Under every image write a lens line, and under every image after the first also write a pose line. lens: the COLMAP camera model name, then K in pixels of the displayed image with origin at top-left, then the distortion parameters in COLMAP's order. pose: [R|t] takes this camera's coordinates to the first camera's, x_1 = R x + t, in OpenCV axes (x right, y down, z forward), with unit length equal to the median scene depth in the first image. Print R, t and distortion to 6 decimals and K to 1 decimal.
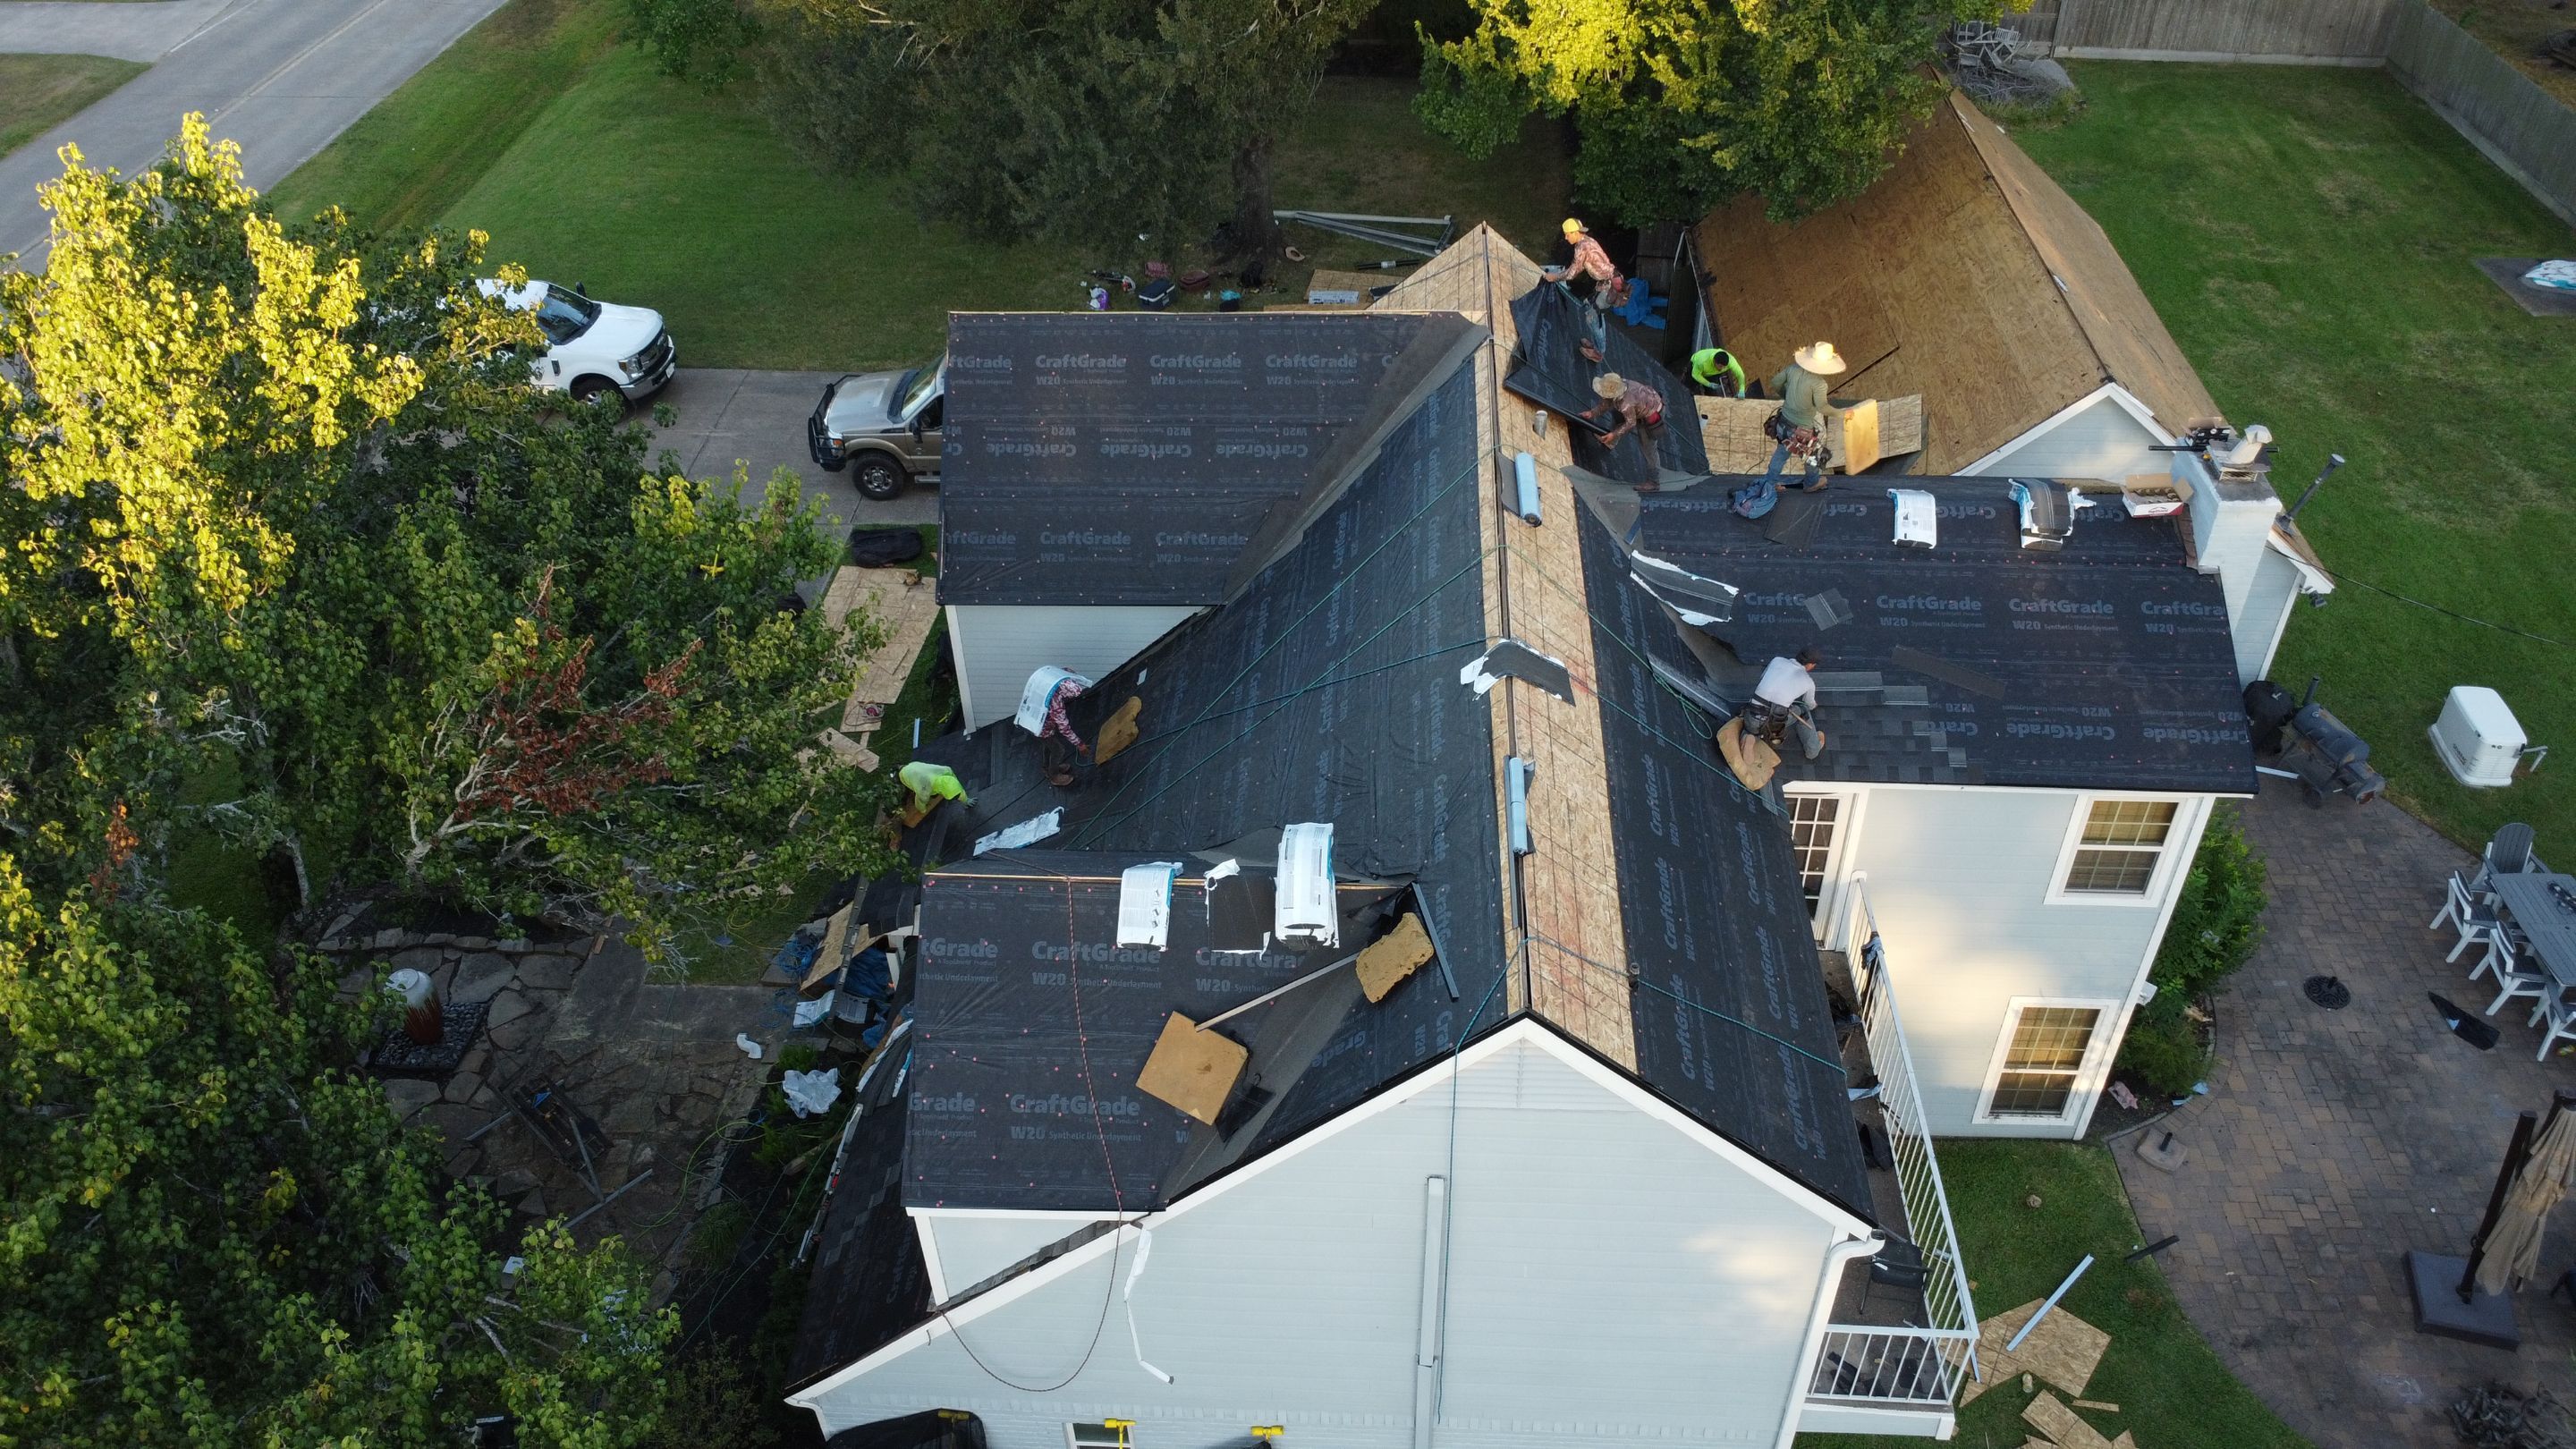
lens RADIAL K [[1868.0, 0, 1288.5], [0, 1868.0, 715.8], [0, 0, 1]] dist [-0.023509, -0.014386]
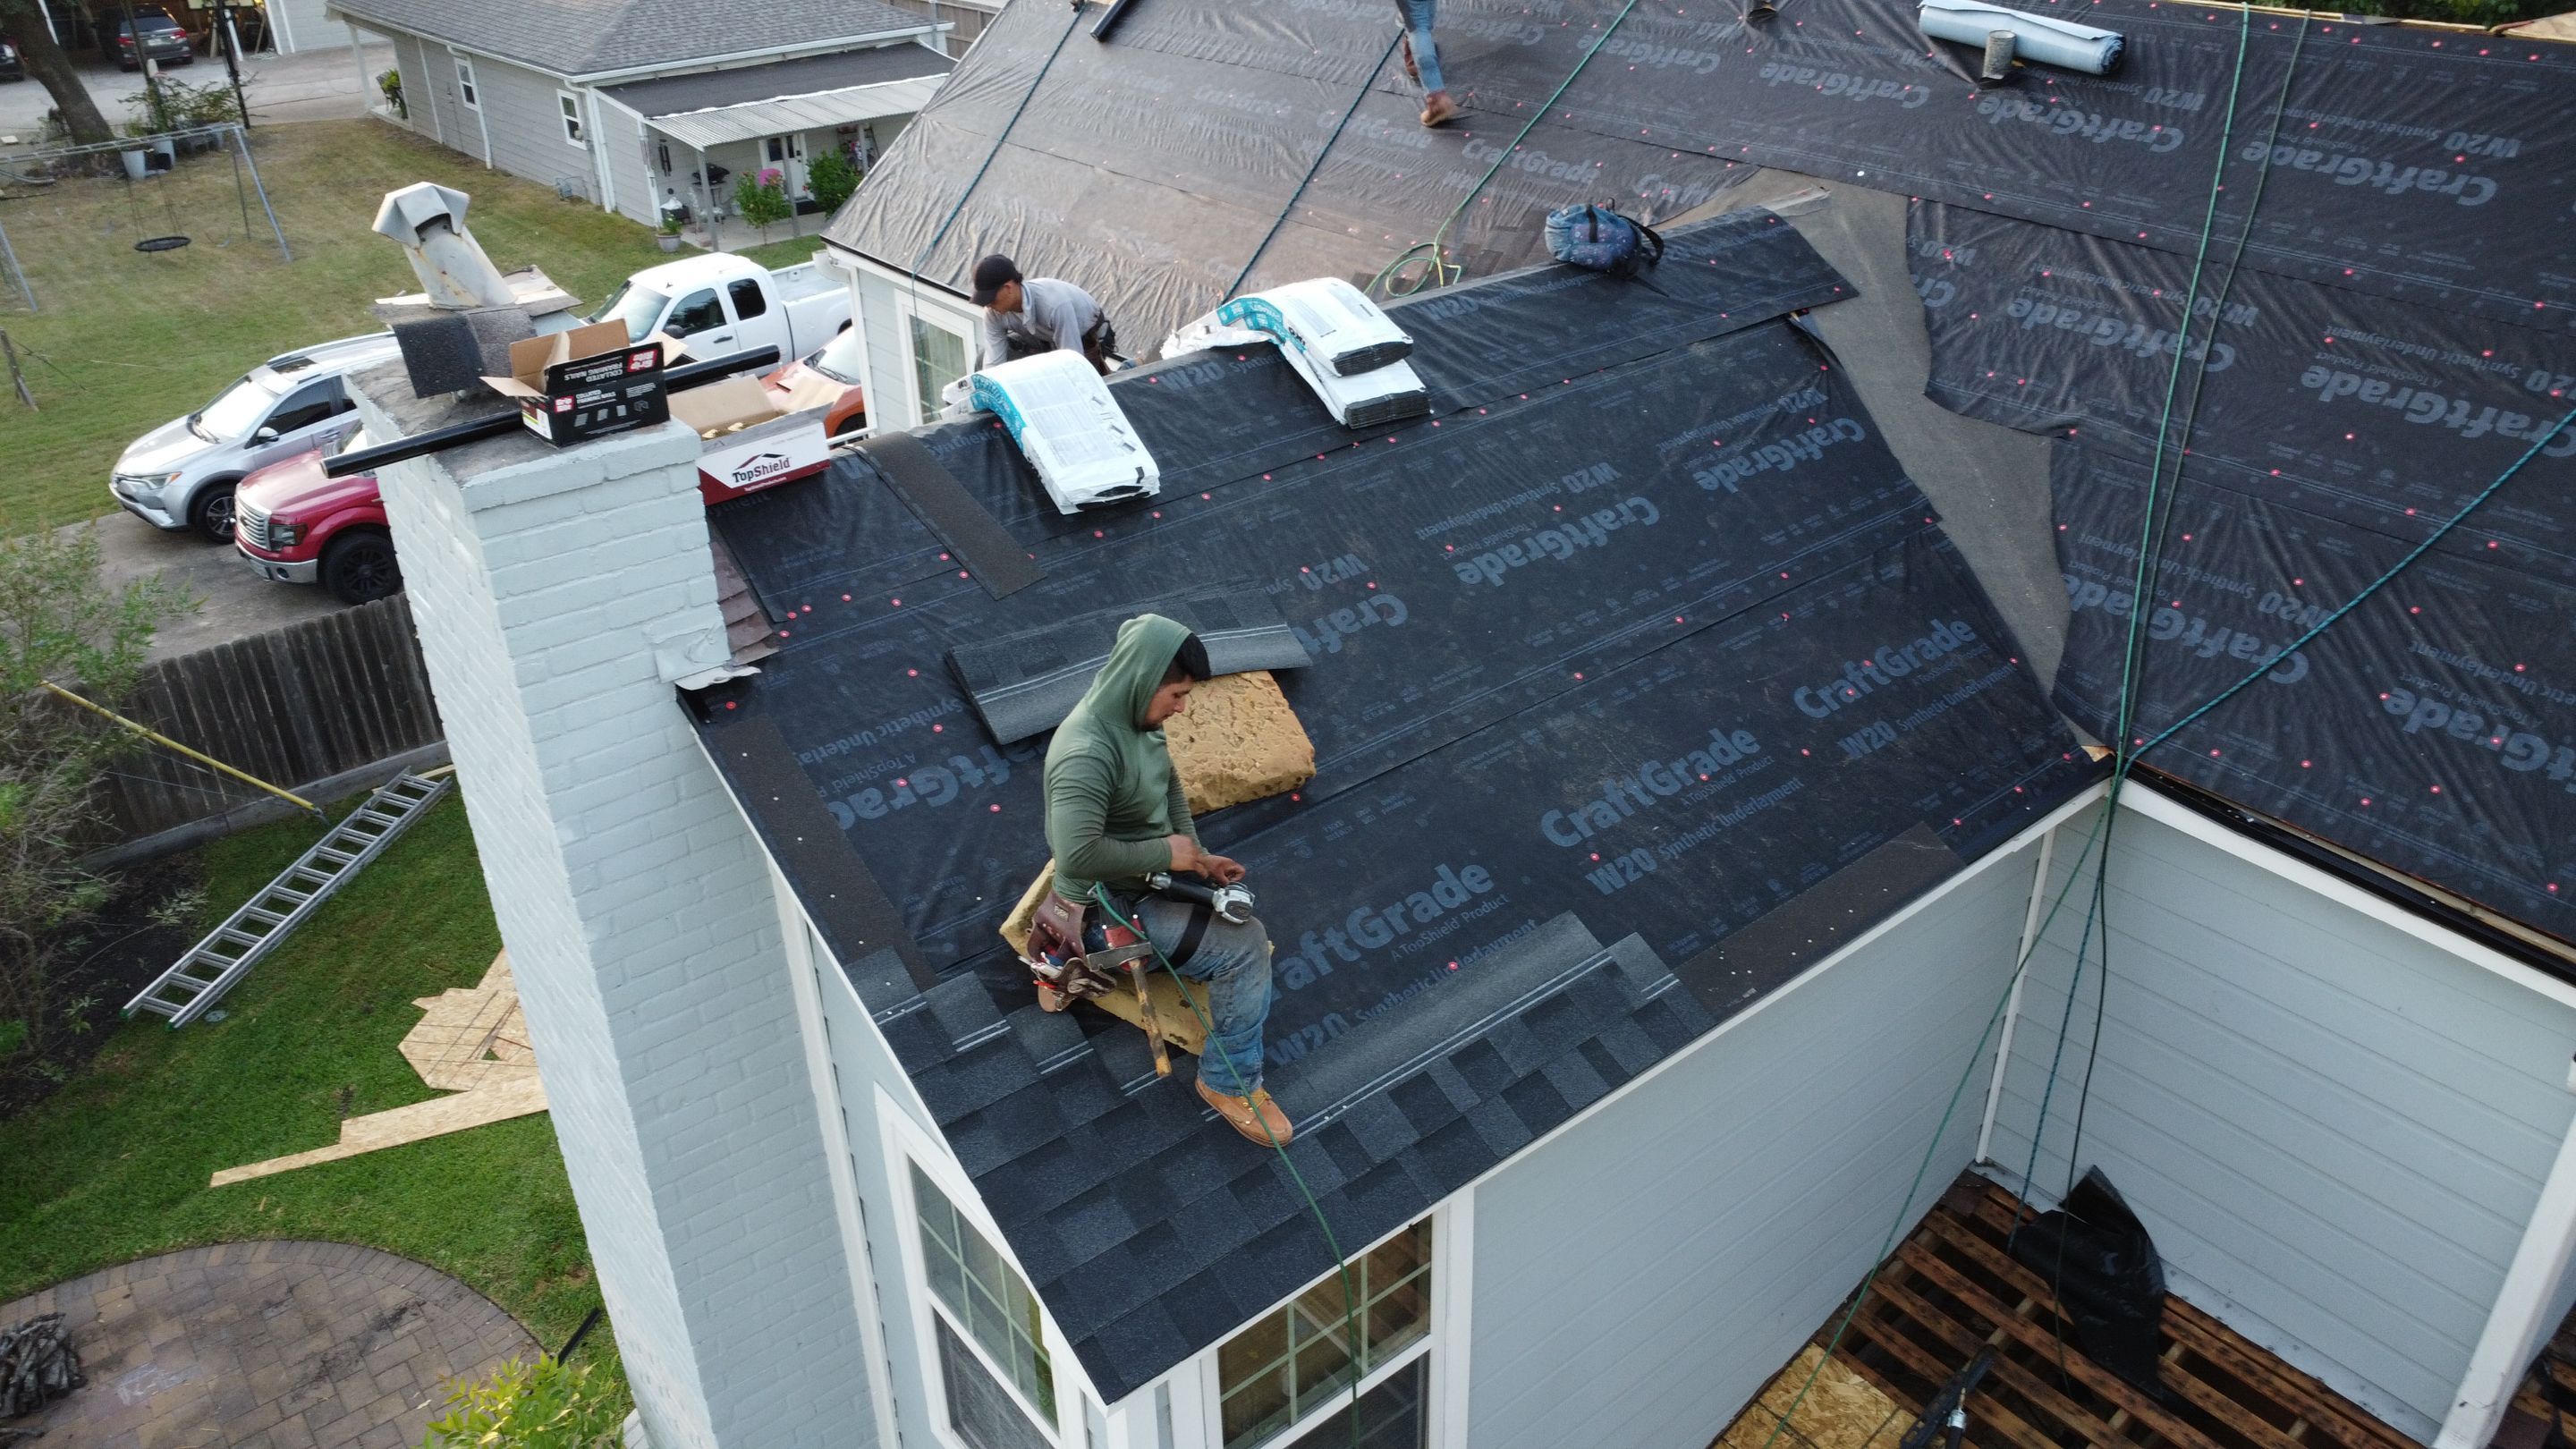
lens RADIAL K [[1868.0, 0, 1291.0], [0, 1868.0, 712.7], [0, 0, 1]] dist [-0.023509, -0.014386]
pose [[-0.740467, 0.357967, -0.568830, 0.541647], [-0.391030, 0.458907, 0.797809, -0.352923], [0.546630, 0.813181, -0.199830, 1.052786]]
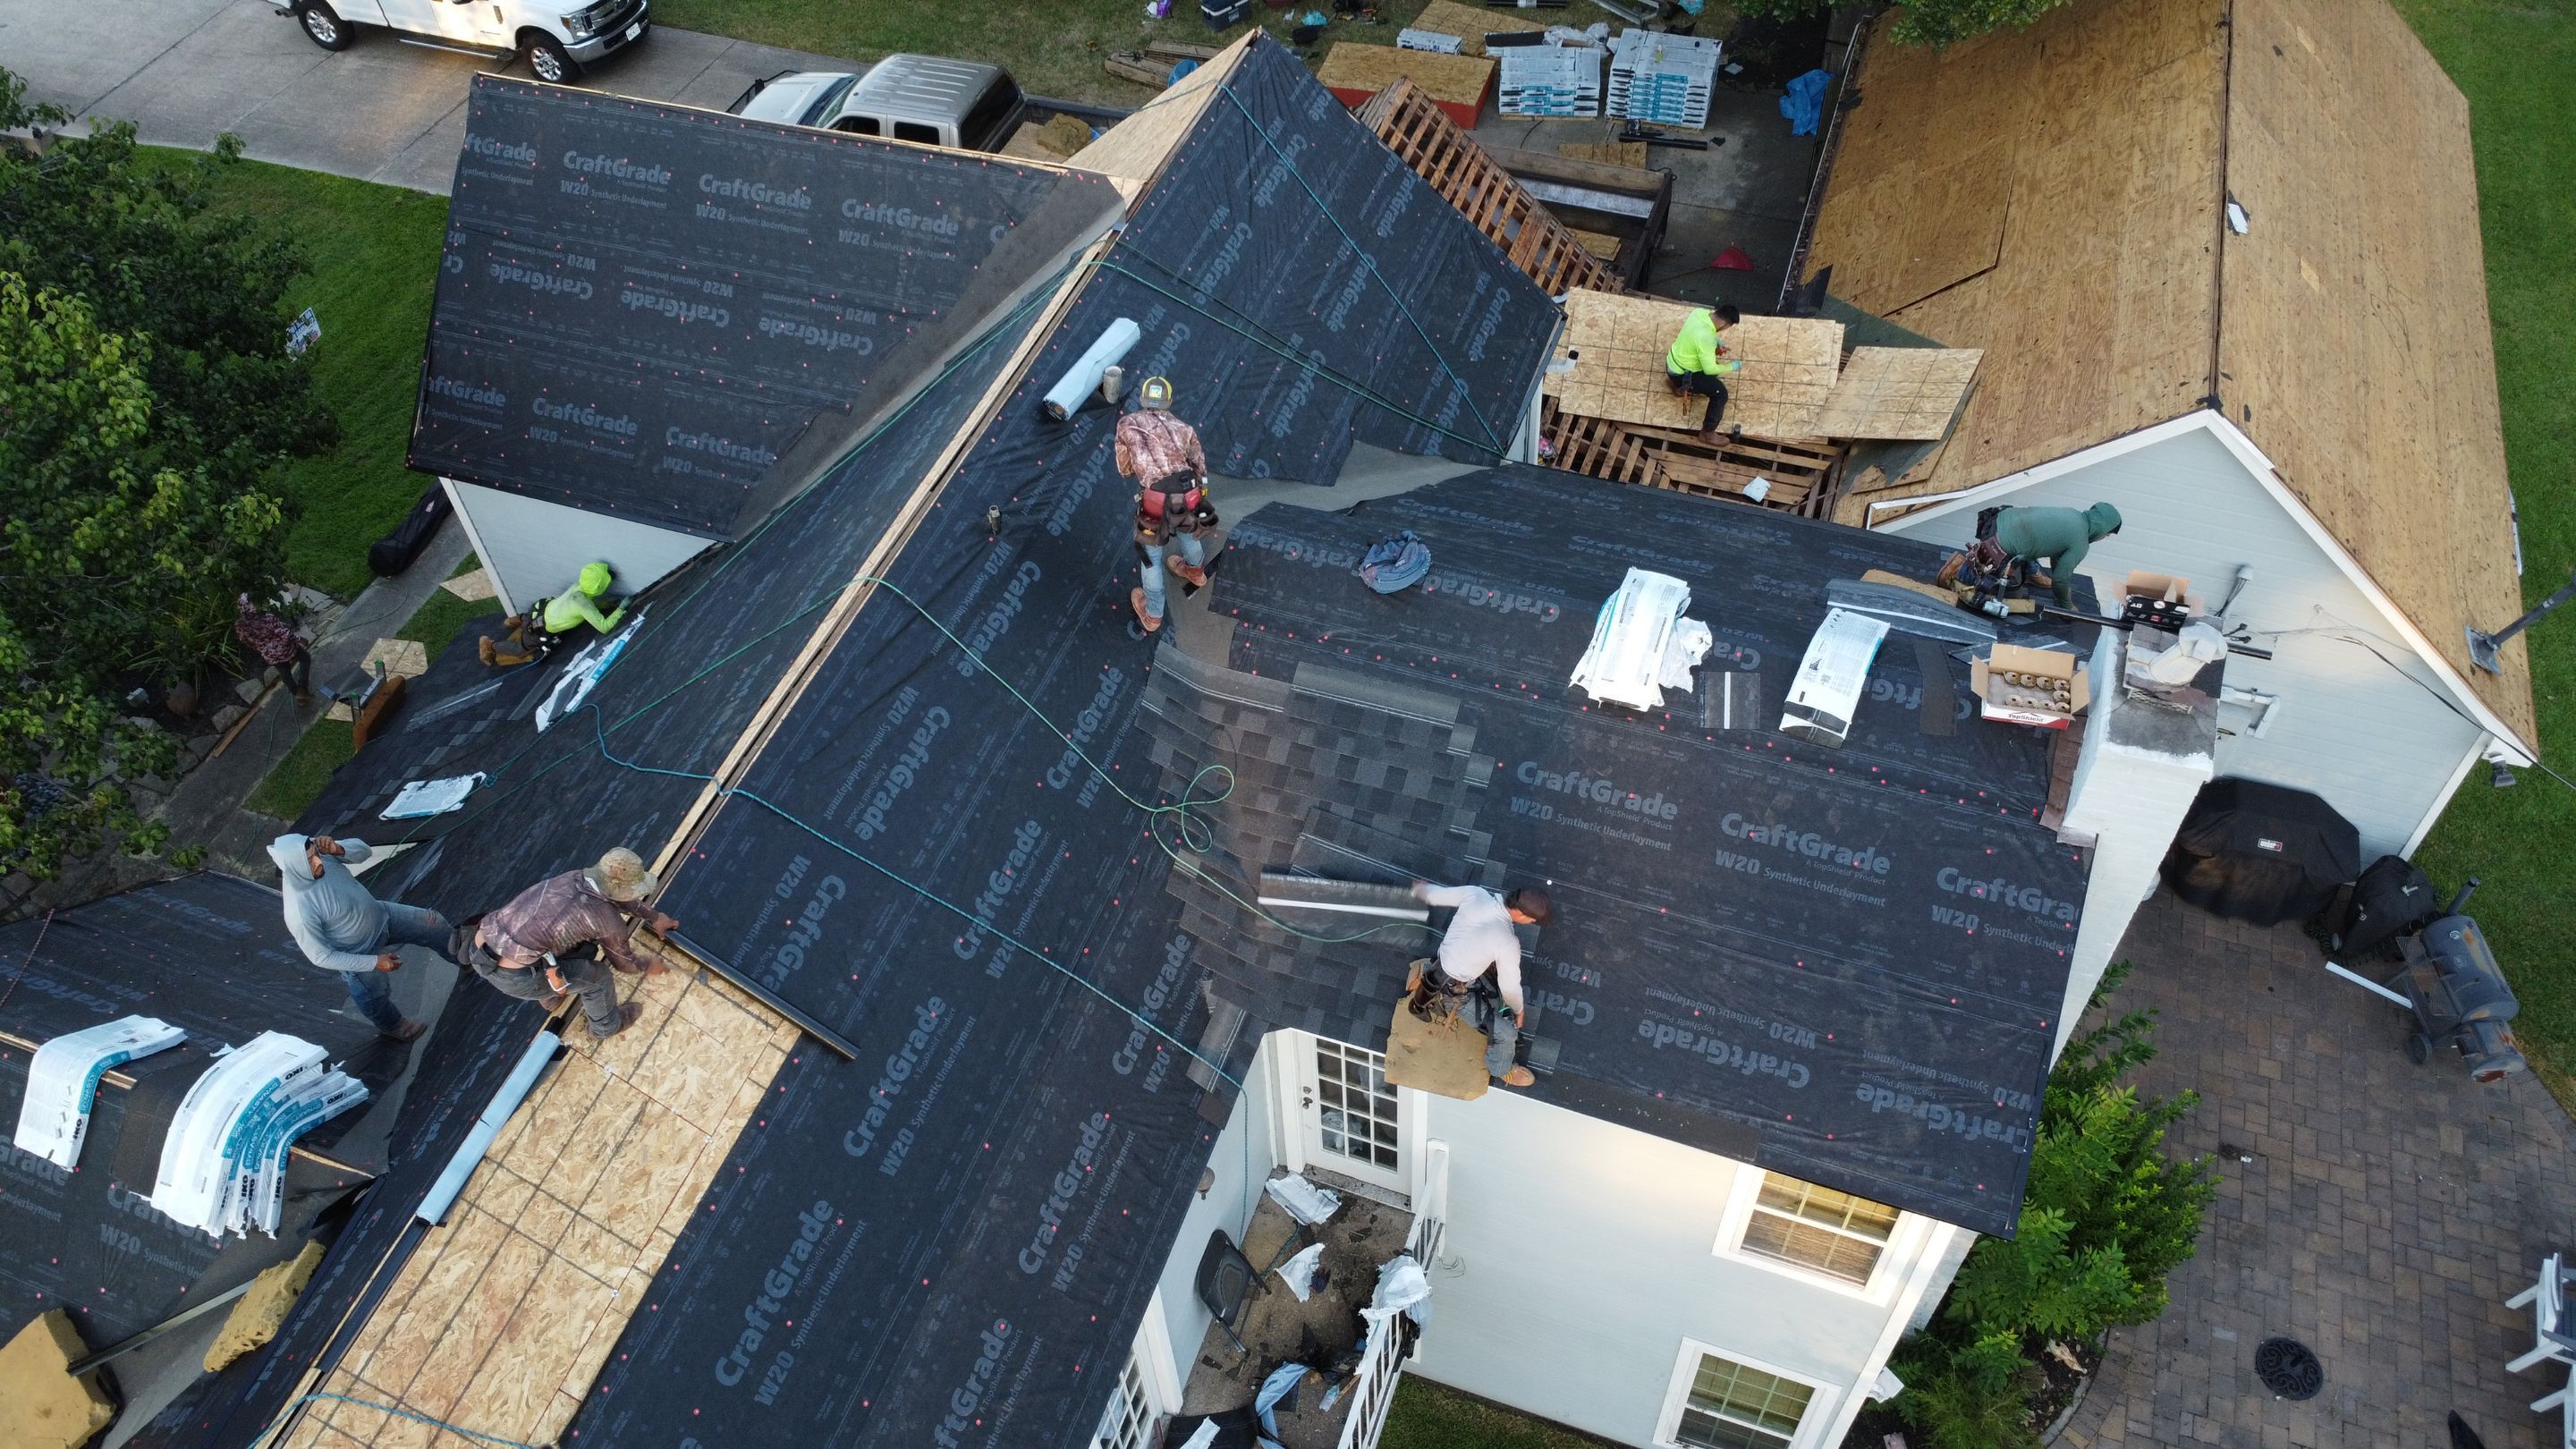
lens RADIAL K [[1868.0, 0, 1287.9], [0, 1868.0, 717.2], [0, 0, 1]] dist [-0.023509, -0.014386]
pose [[0.959381, 0.205195, -0.193605, 0.324637], [-0.166616, 0.965917, 0.198098, -0.172248], [0.227655, -0.157794, 0.960872, 0.338694]]
